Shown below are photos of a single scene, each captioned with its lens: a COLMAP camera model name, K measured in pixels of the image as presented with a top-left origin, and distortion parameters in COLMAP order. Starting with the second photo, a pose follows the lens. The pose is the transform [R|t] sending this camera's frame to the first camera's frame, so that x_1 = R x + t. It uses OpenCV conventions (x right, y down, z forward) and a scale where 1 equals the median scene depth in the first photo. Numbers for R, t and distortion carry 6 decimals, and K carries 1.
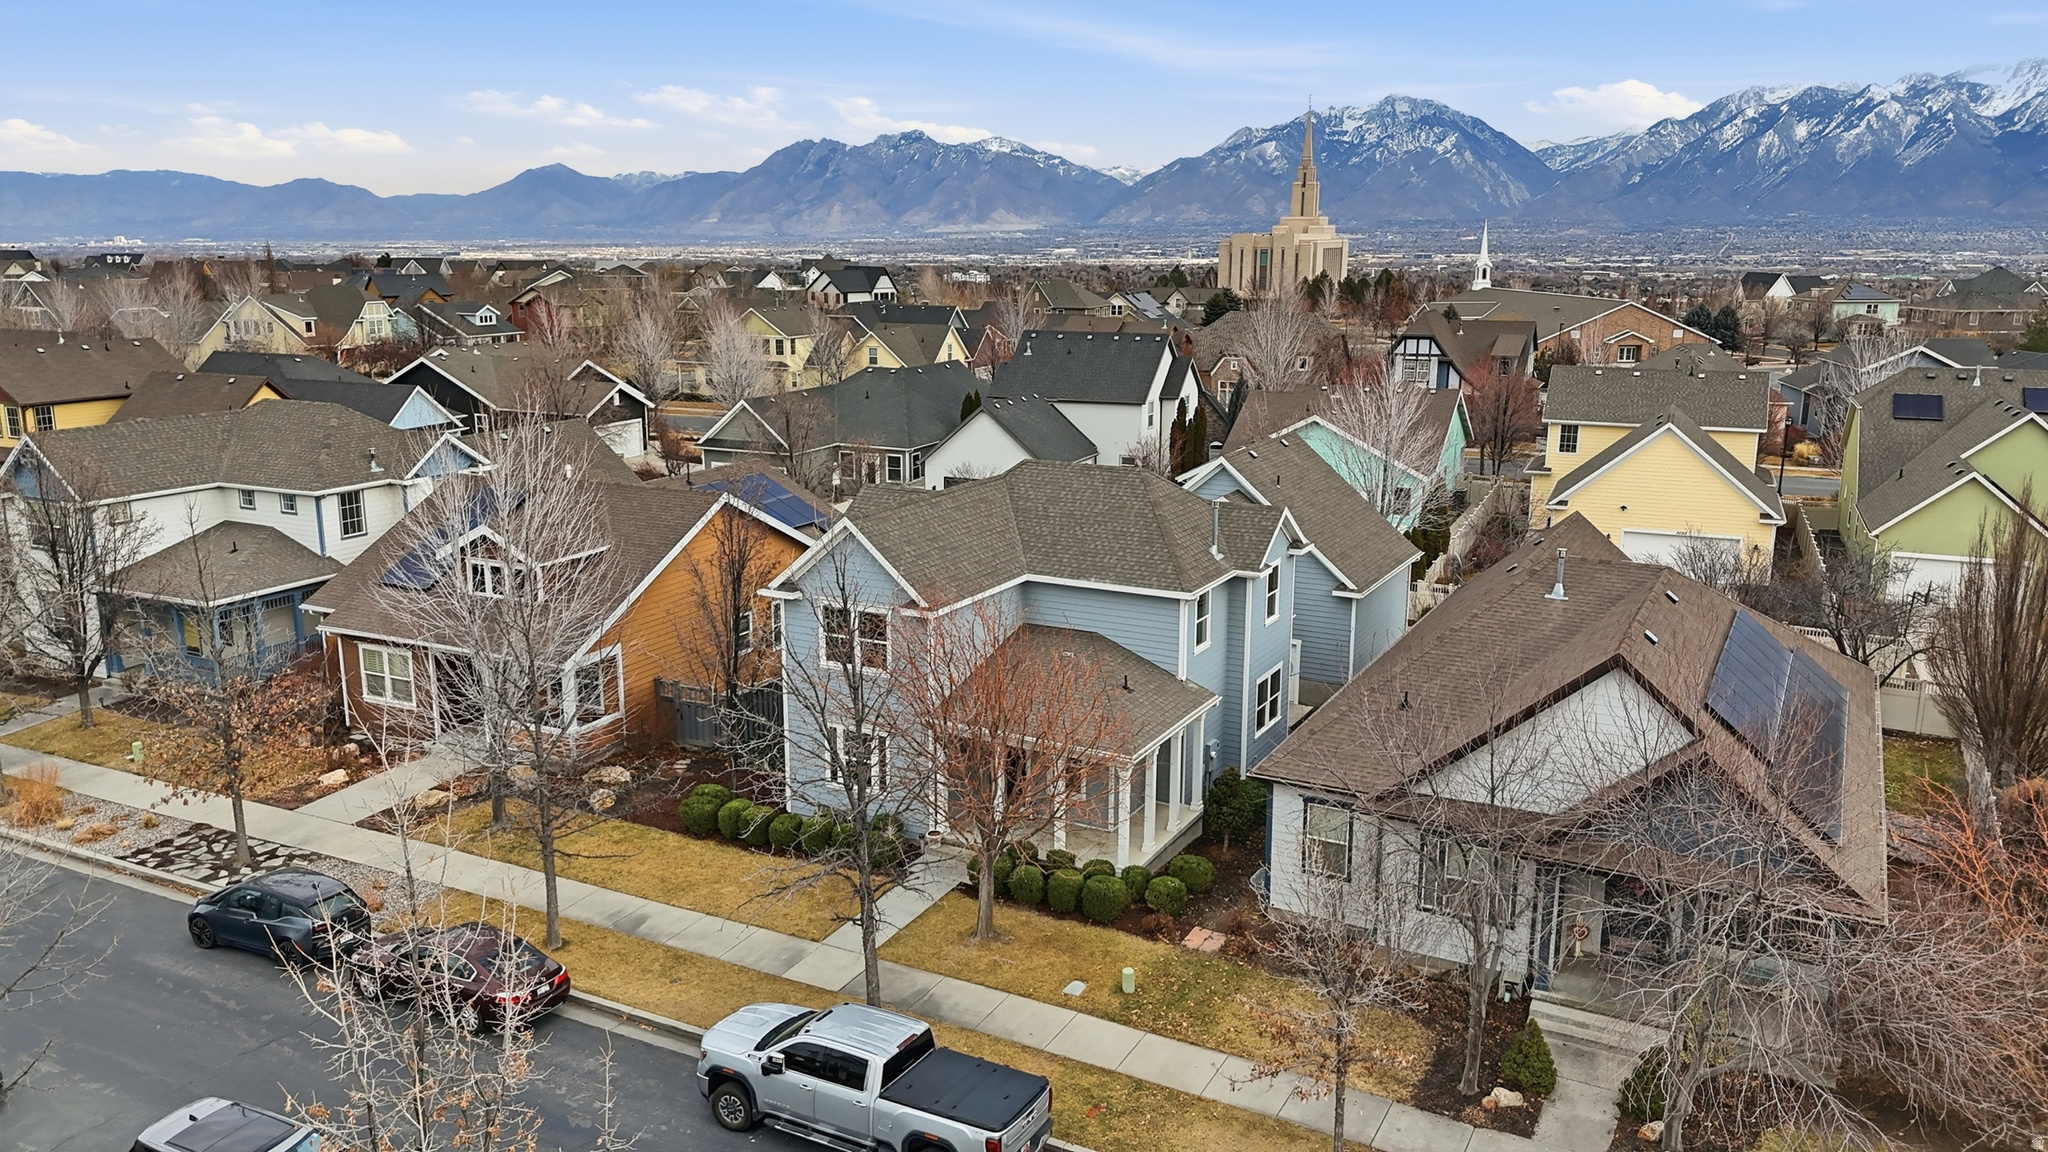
lens RADIAL K [[1507.5, 0, 1024.1], [0, 1507.5, 578.5], [0, 0, 1]] dist [0.073240, -0.065184]
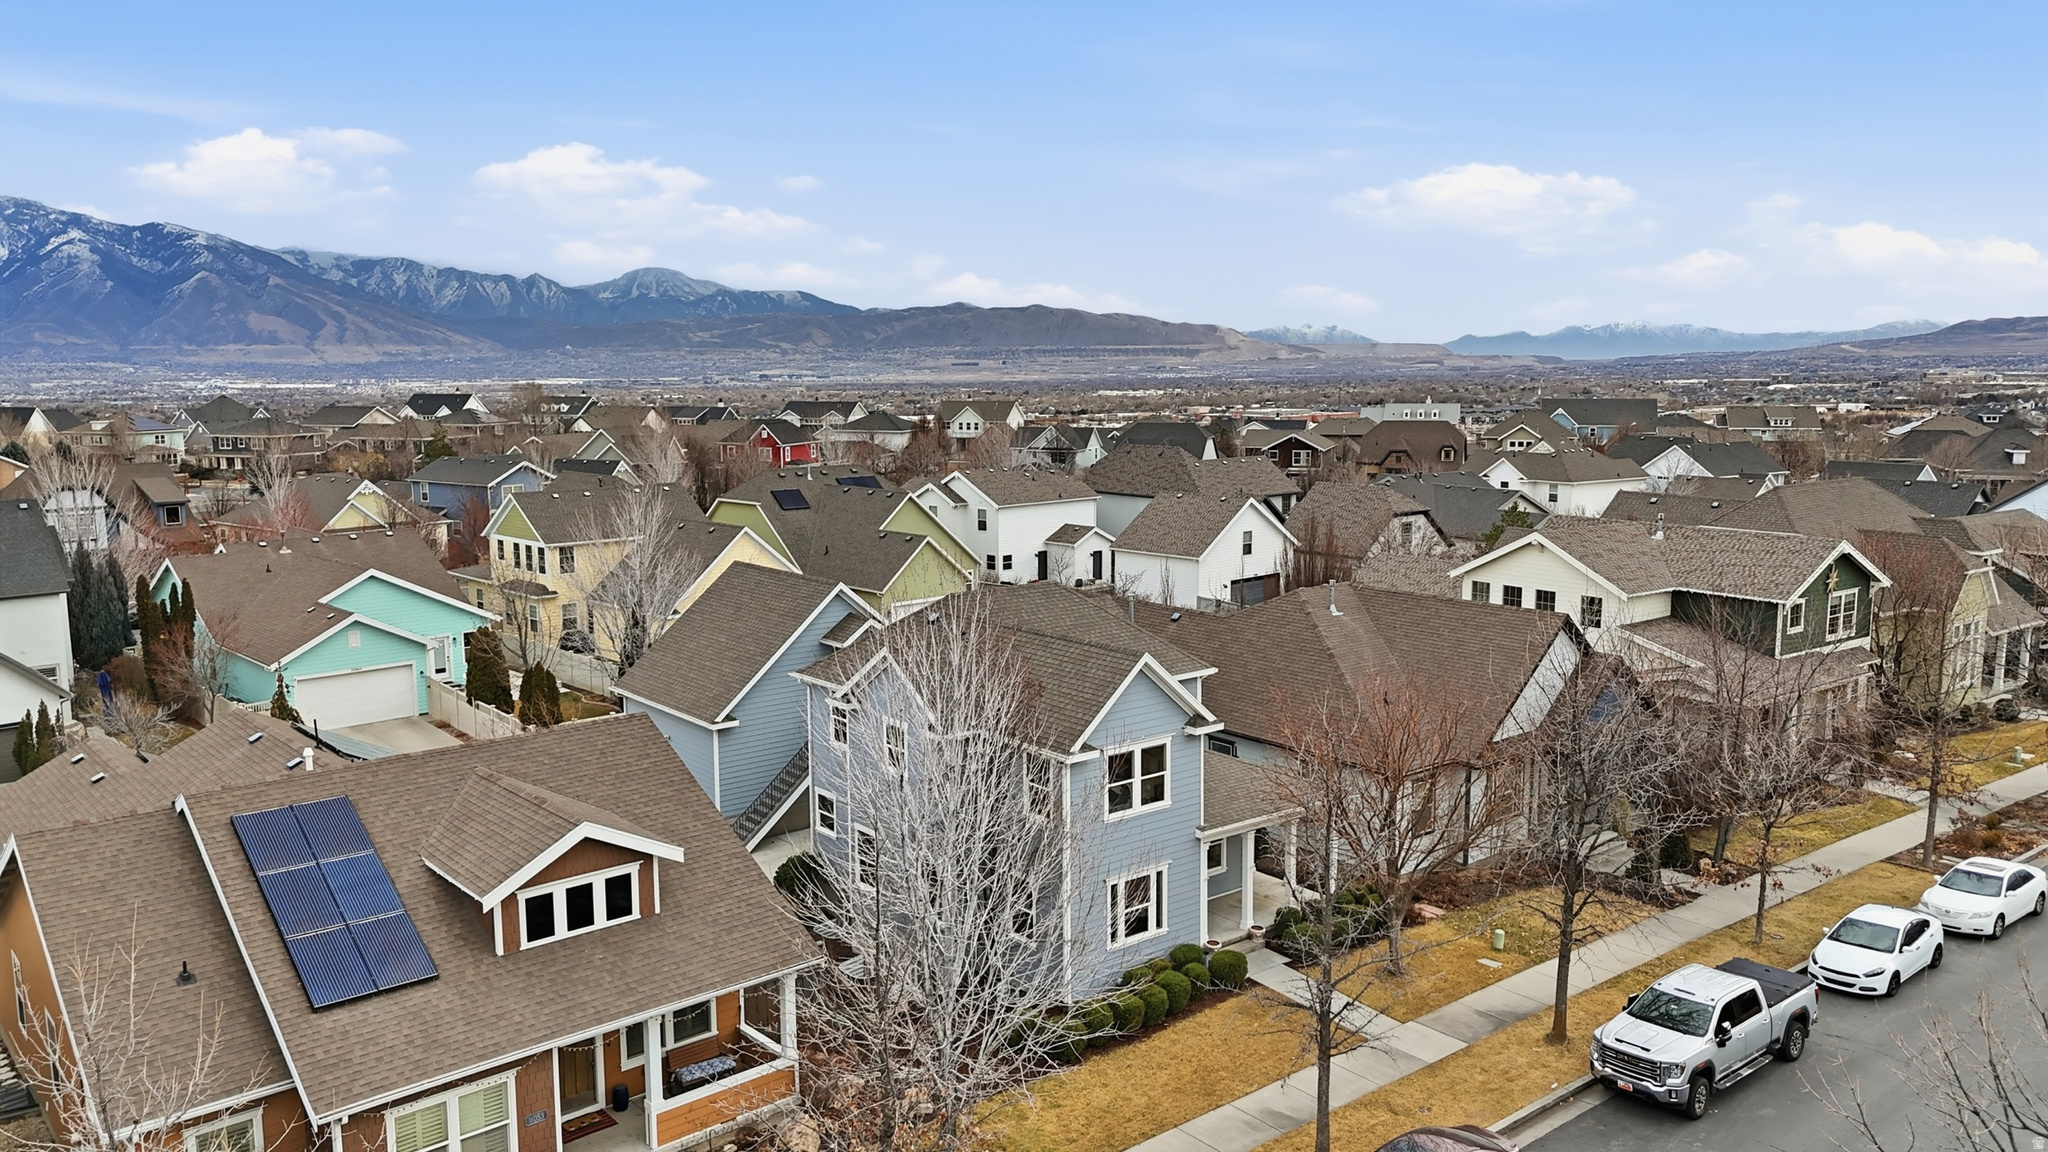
lens RADIAL K [[1507.5, 0, 1026.7], [0, 1507.5, 573.4], [0, 0, 1]] dist [0.073240, -0.065184]
pose [[0.385406, -0.134366, 0.912912, -0.415754], [0.212423, 0.975689, 0.053927, -0.064560], [-0.897963, 0.173140, 0.404579, 0.269964]]
